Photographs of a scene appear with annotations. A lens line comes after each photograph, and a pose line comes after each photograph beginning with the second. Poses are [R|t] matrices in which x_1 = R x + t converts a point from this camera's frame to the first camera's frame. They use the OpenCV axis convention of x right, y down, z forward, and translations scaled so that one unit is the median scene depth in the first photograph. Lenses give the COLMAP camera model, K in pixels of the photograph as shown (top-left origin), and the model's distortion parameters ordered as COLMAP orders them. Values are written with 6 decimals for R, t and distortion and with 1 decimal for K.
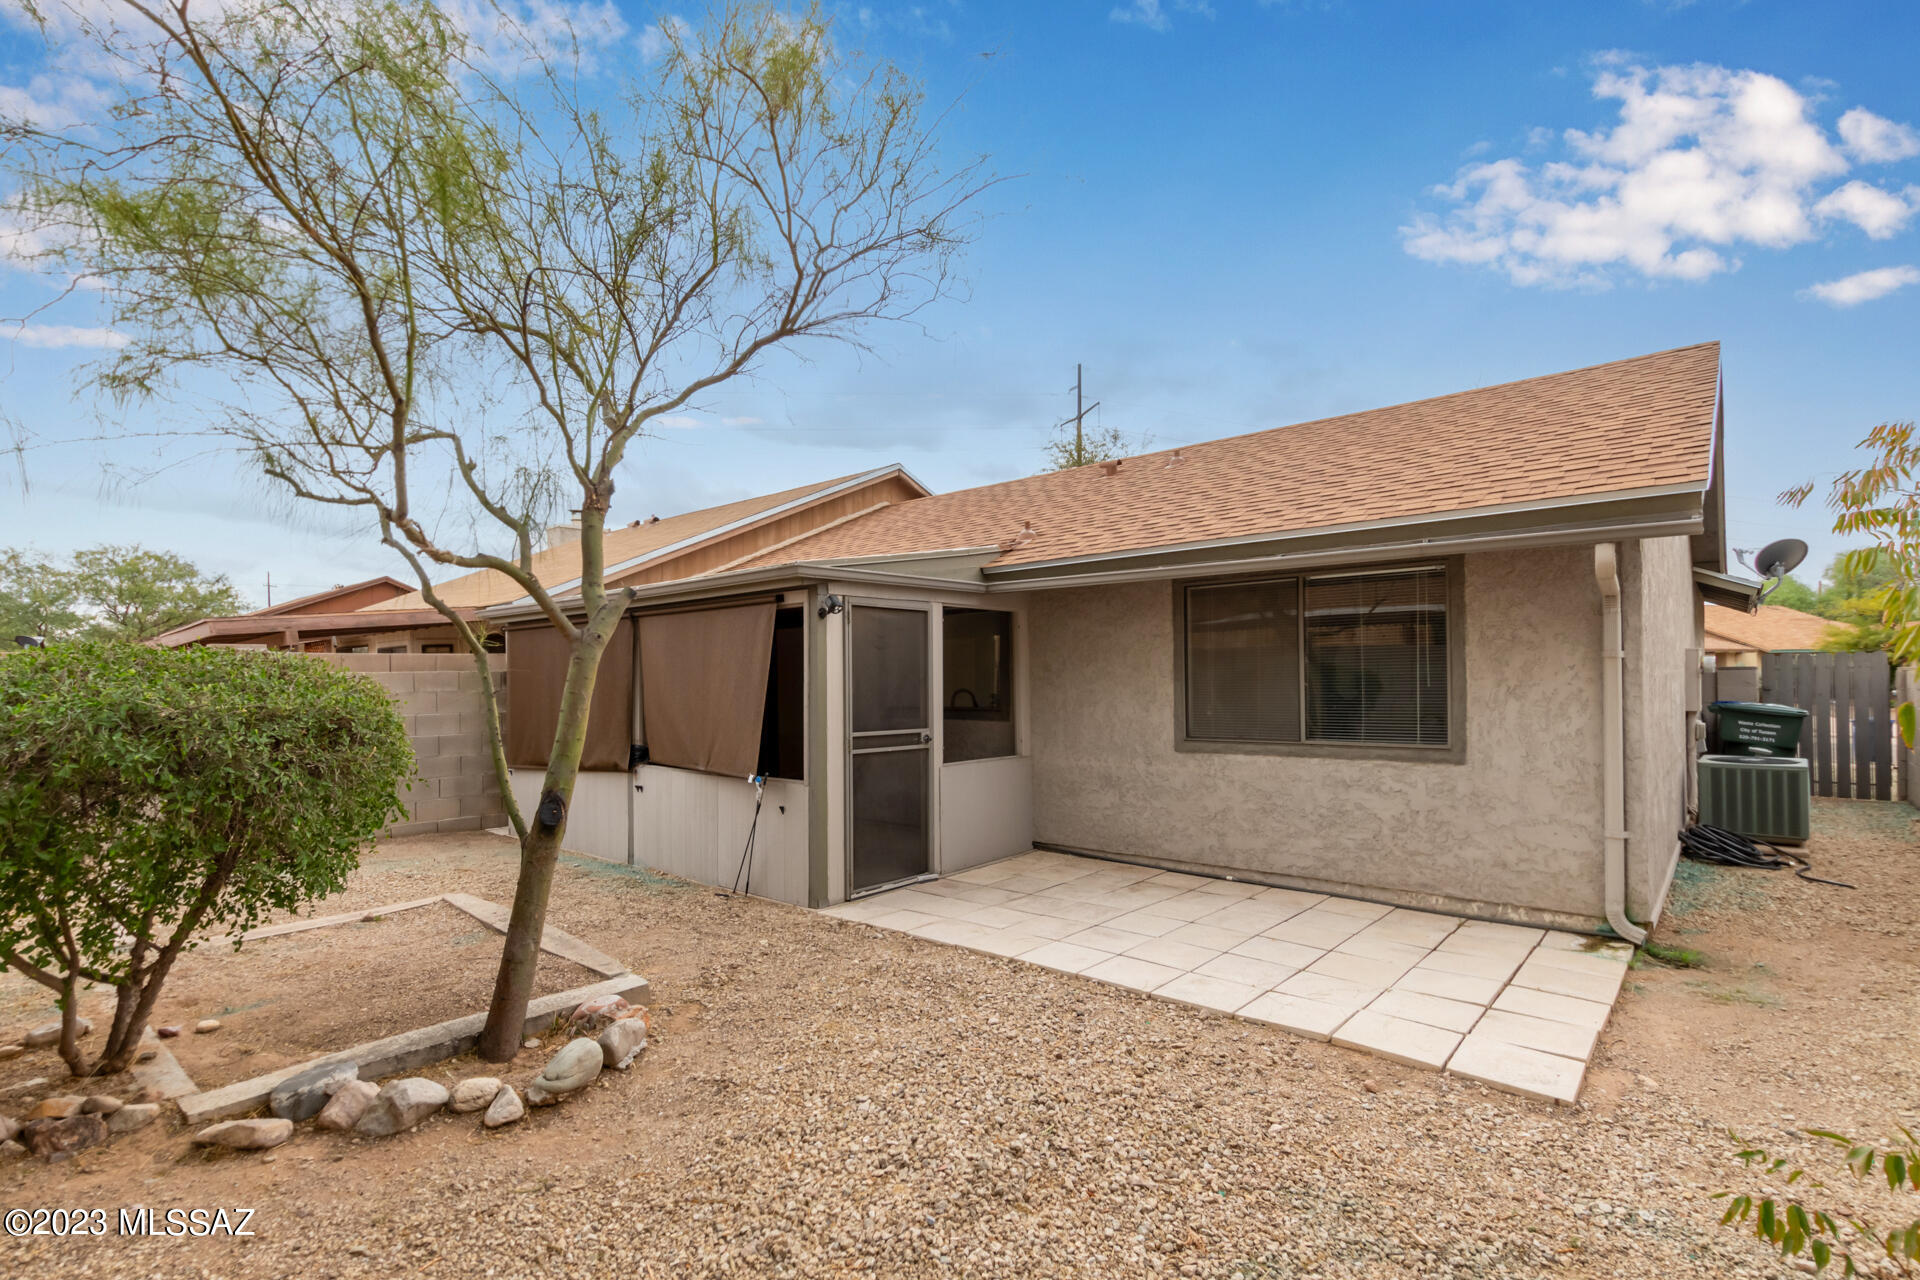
lens RADIAL K [[875.0, 0, 959.5], [0, 875.0, 653.3], [0, 0, 1]] dist [-0.000810, 0.000017]
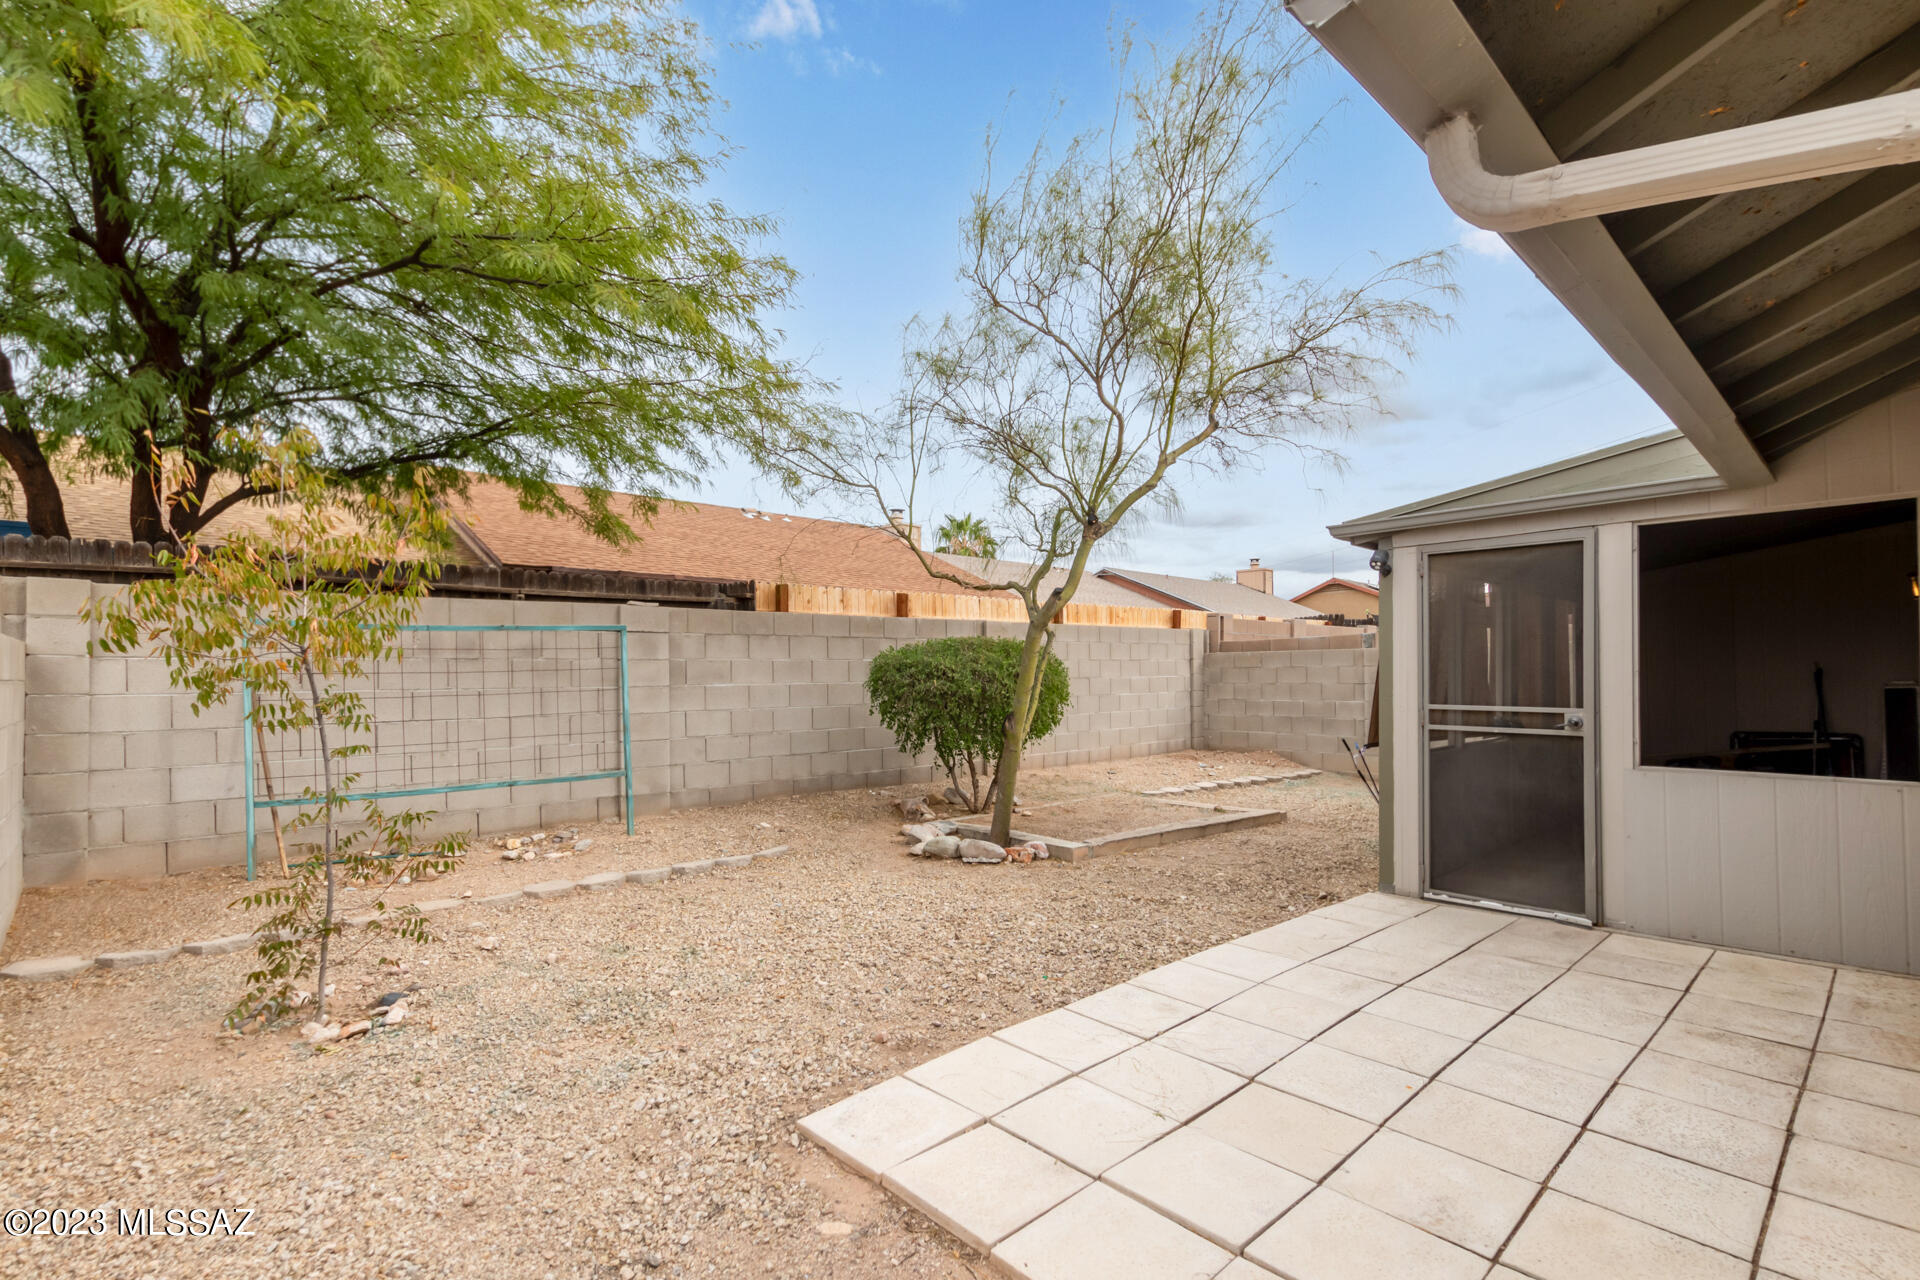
lens RADIAL K [[875.0, 0, 959.5], [0, 875.0, 653.3], [0, 0, 1]] dist [-0.000810, 0.000017]
pose [[-0.095806, -0.011742, -0.995331, 0.760458], [0.037084, 0.999194, -0.015357, 0.036691], [0.994709, -0.038382, -0.095293, 0.620862]]
